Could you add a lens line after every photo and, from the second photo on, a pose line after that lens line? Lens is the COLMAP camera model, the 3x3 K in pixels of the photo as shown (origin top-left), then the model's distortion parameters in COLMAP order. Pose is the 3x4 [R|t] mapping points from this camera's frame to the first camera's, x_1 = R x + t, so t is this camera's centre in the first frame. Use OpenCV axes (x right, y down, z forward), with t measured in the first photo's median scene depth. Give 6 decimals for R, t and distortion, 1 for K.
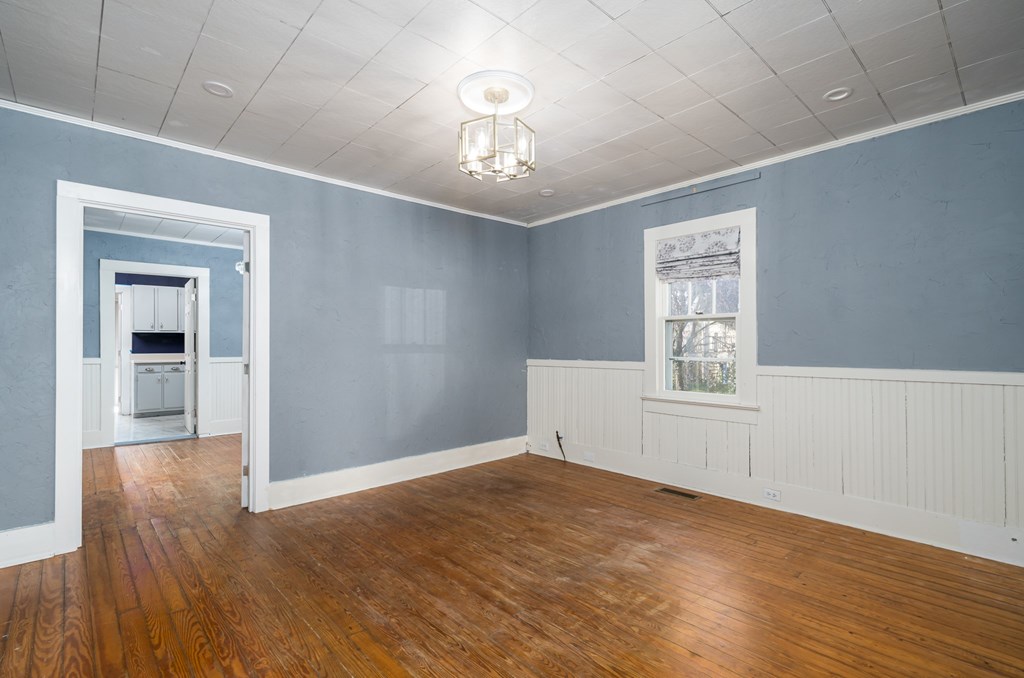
lens RADIAL K [[453.9, 0, 512.0], [0, 453.9, 339.0], [0, 0, 1]] dist [-0.000992, -0.000127]
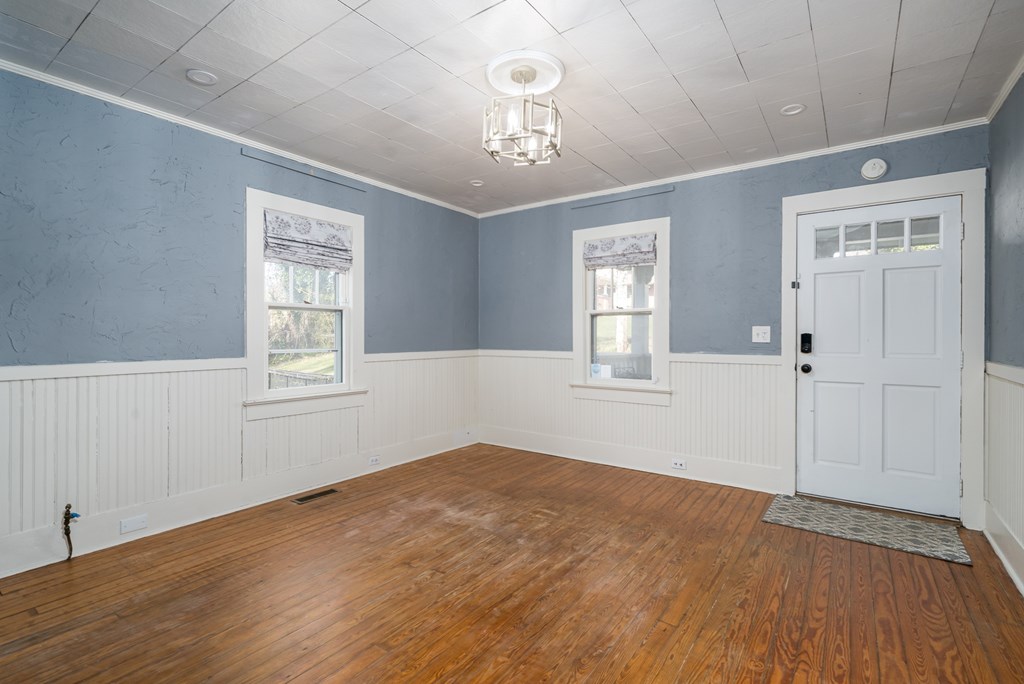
lens RADIAL K [[463.2, 0, 530.0], [0, 463.2, 337.7], [0, 0, 1]] dist [0.000323, -0.000290]
pose [[-0.192431, 0.001184, 0.981310, -0.782774], [-0.013557, 0.999901, -0.003865, 0.017613], [-0.981217, -0.014047, -0.192396, 0.916154]]
